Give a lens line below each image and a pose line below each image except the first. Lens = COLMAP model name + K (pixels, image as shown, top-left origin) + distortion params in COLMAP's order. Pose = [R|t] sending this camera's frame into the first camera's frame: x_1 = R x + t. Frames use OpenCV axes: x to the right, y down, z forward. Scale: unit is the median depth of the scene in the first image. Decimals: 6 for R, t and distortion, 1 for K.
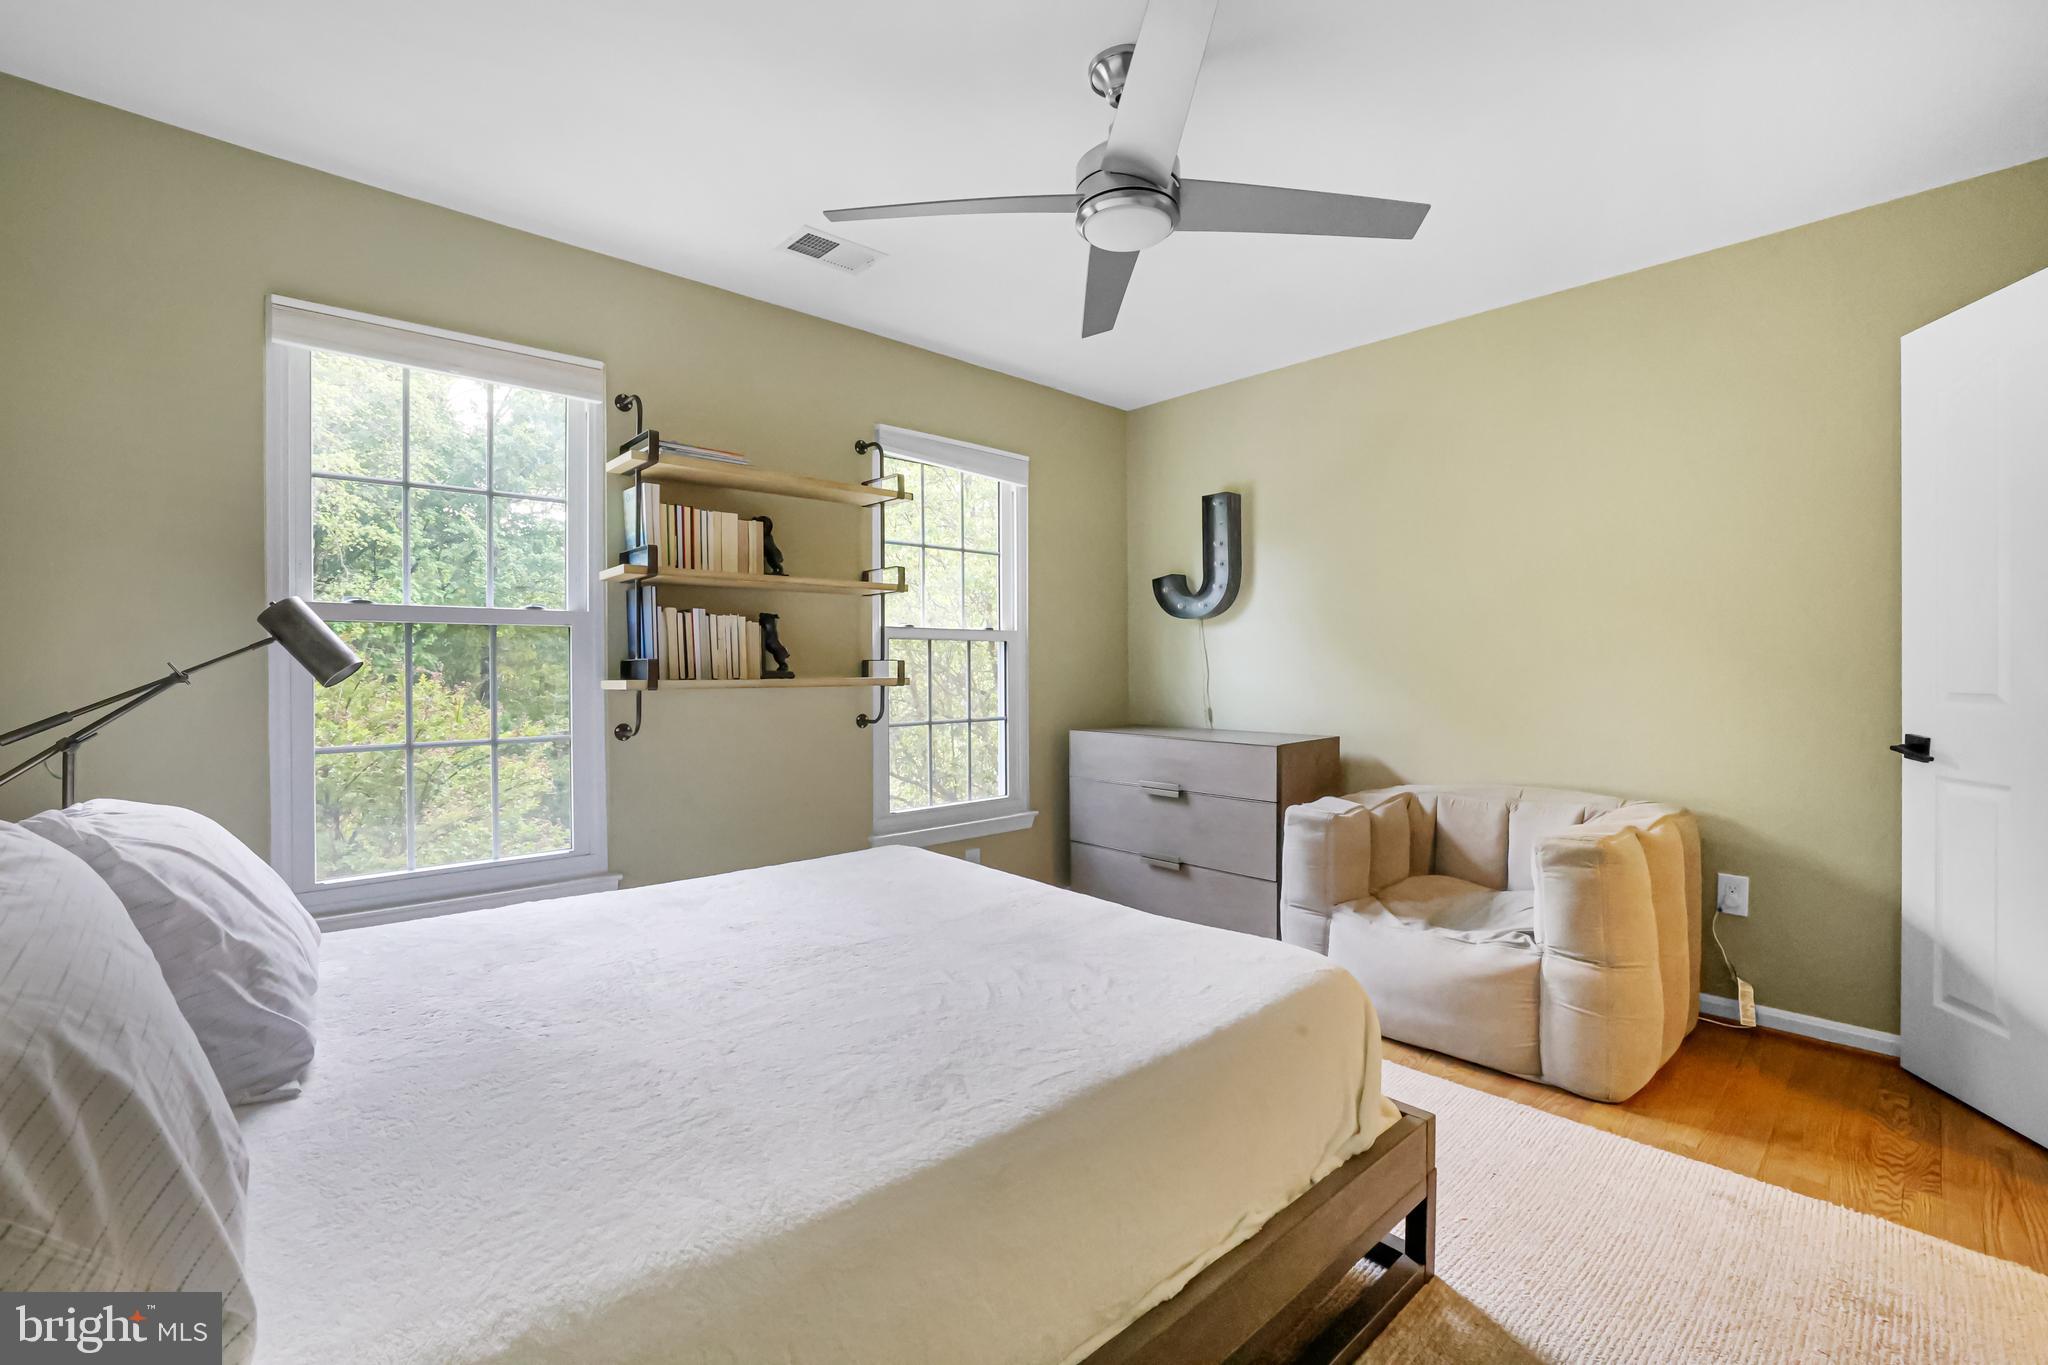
lens RADIAL K [[853.6, 0, 1016.8], [0, 853.6, 682.5], [0, 0, 1]] dist [-0.028842, 0.015393]
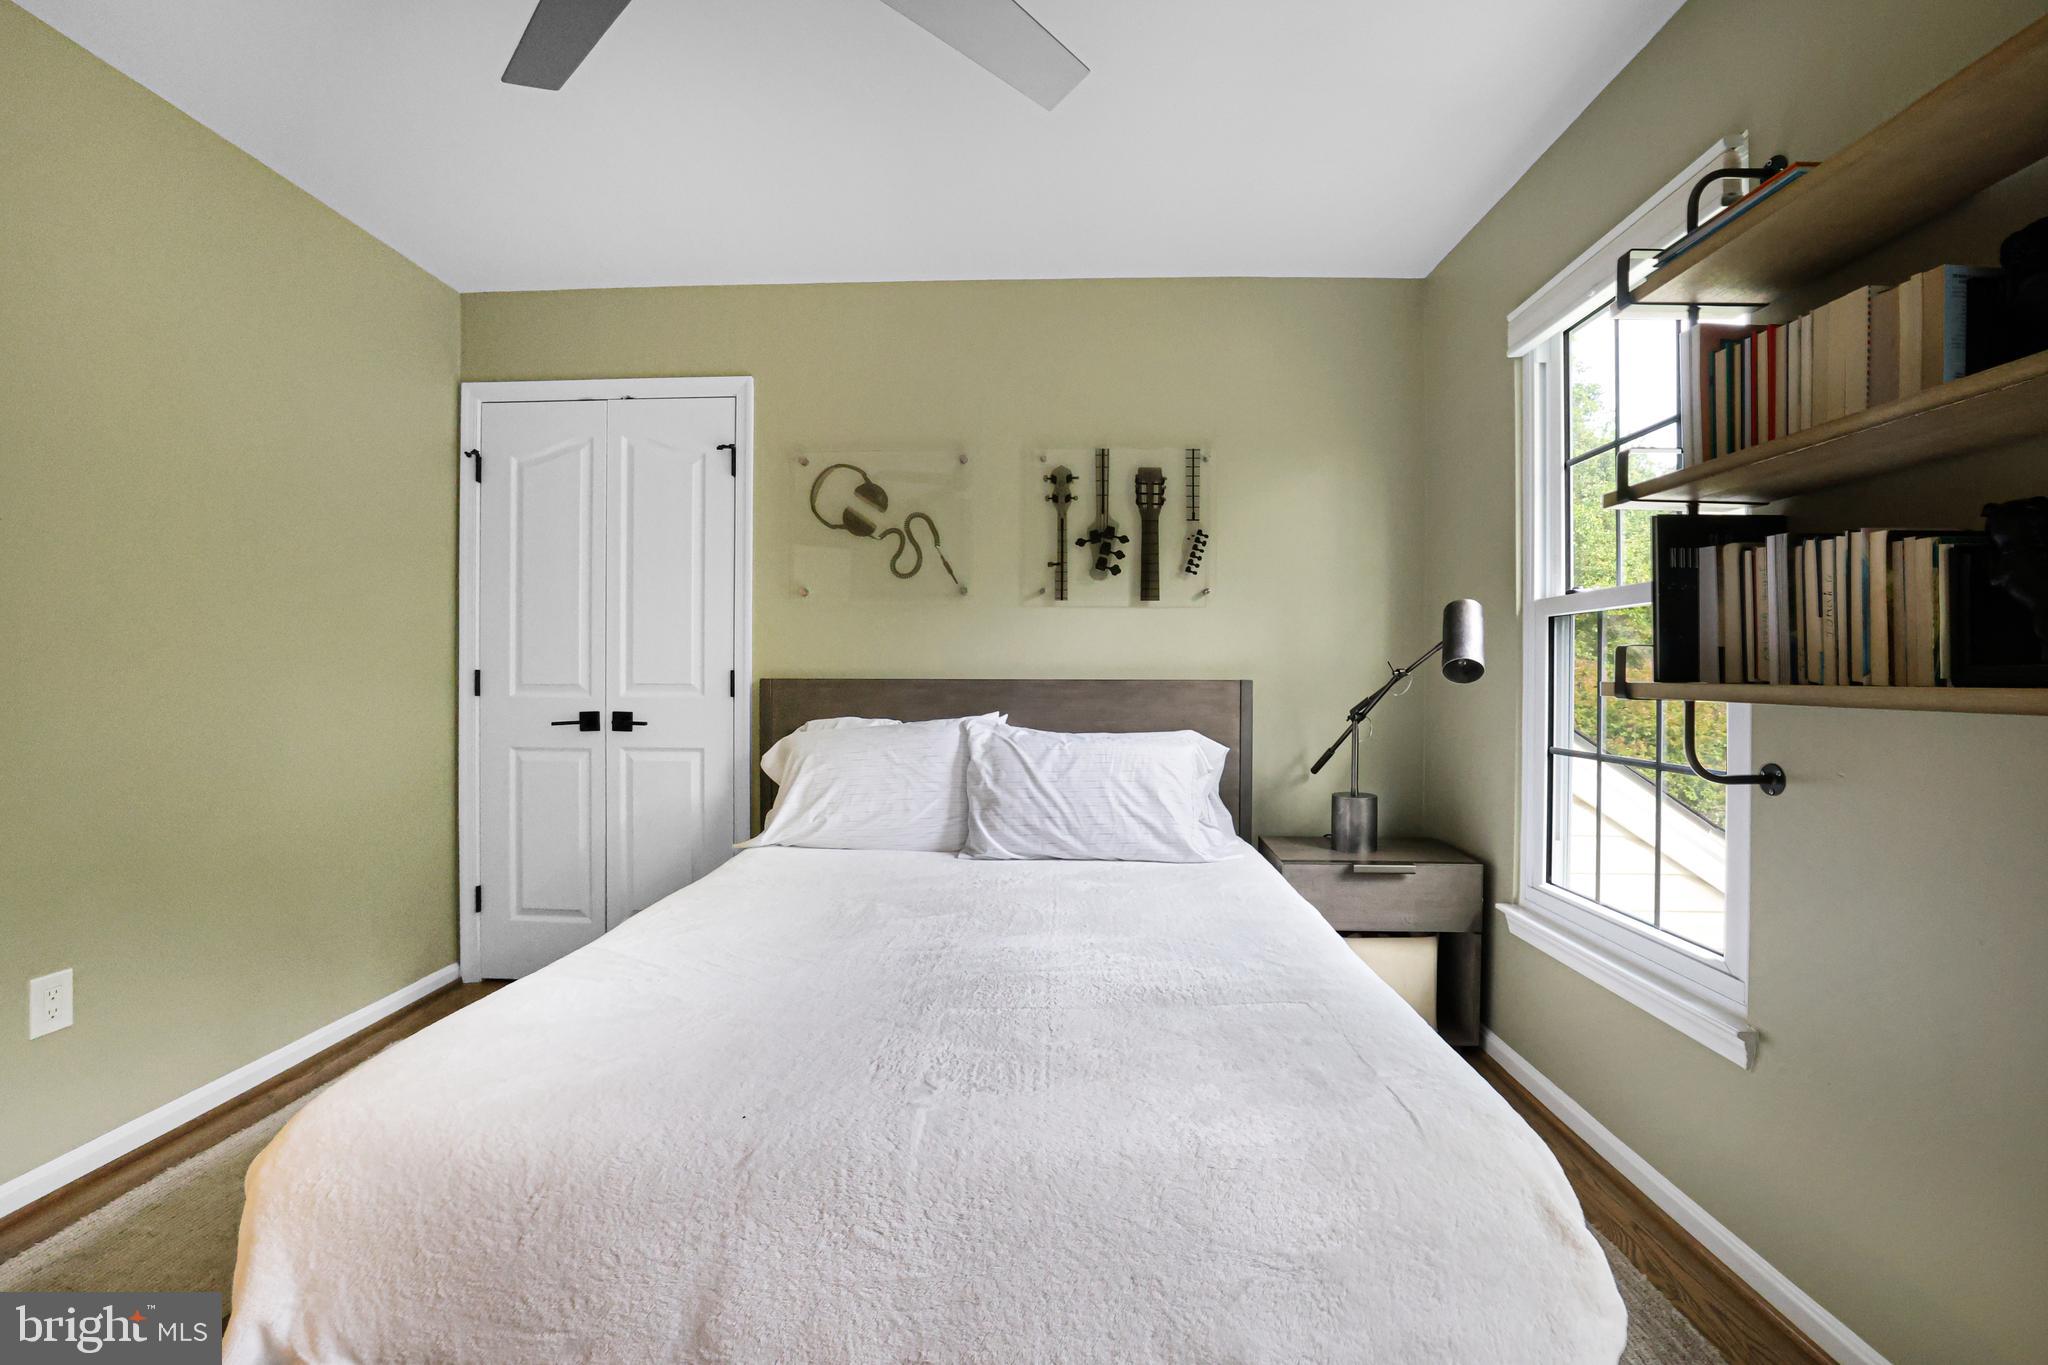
lens RADIAL K [[899.5, 0, 1024.0], [0, 899.5, 682.5], [0, 0, 1]] dist [-0.050520, 0.019188]
pose [[-0.695520, 0.011550, -0.718414, 0.267937], [0.000198, 0.999874, 0.015883, -0.012400], [0.718507, 0.010905, -0.695435, 1.049410]]
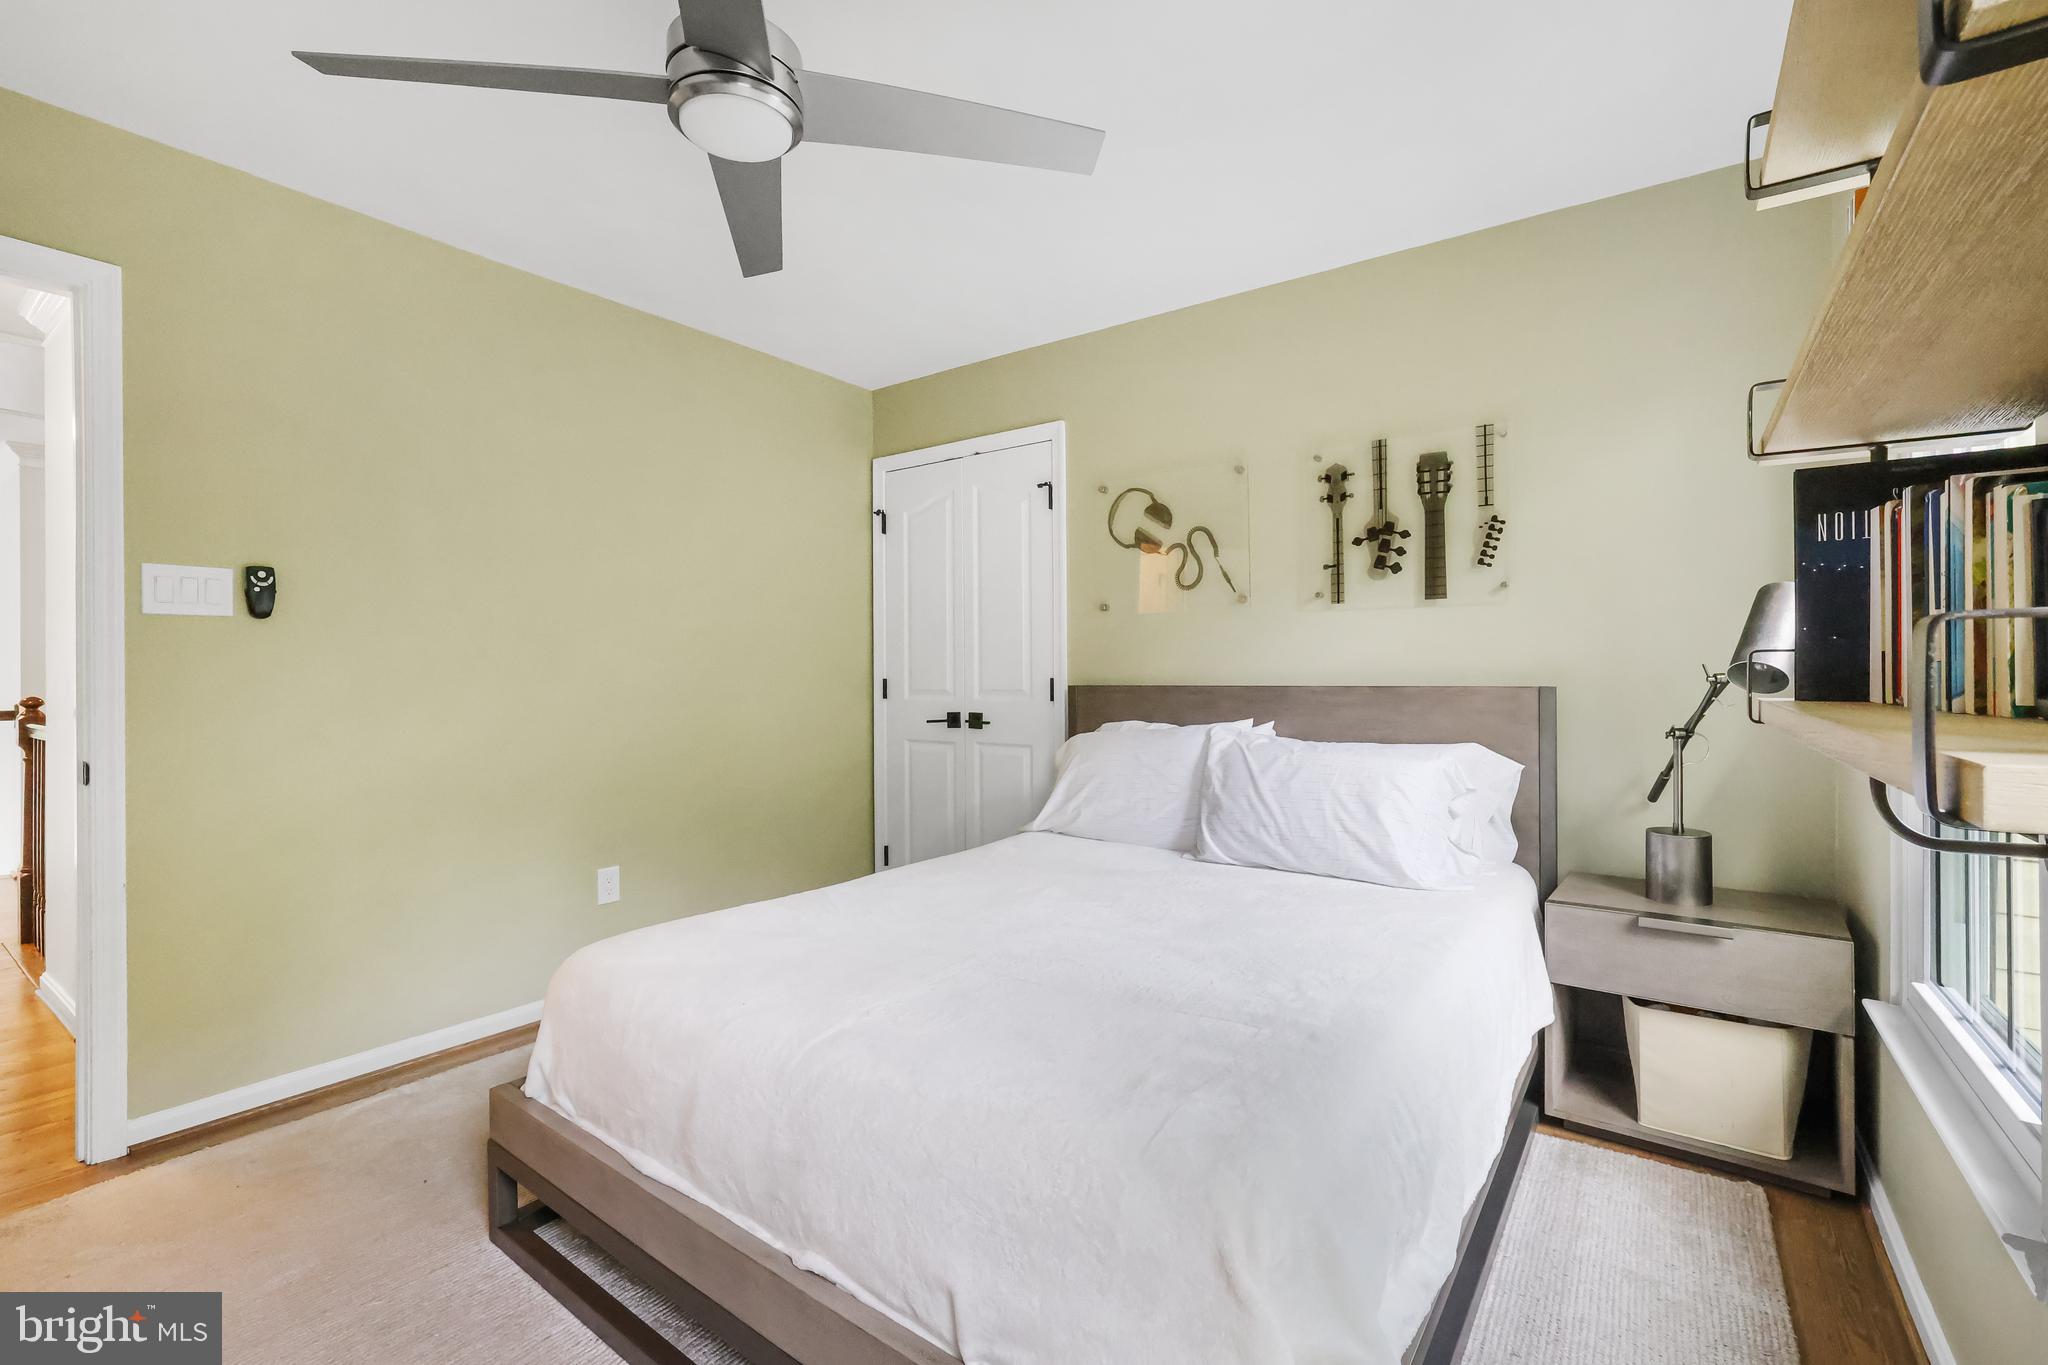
lens RADIAL K [[899.5, 0, 1024.0], [0, 899.5, 682.5], [0, 0, 1]] dist [-0.050520, 0.019188]
pose [[-0.977725, 0.015517, -0.209317, 0.026376], [0.012974, 0.999824, 0.013515, -0.021818], [0.209490, 0.010498, -0.977754, 1.265887]]
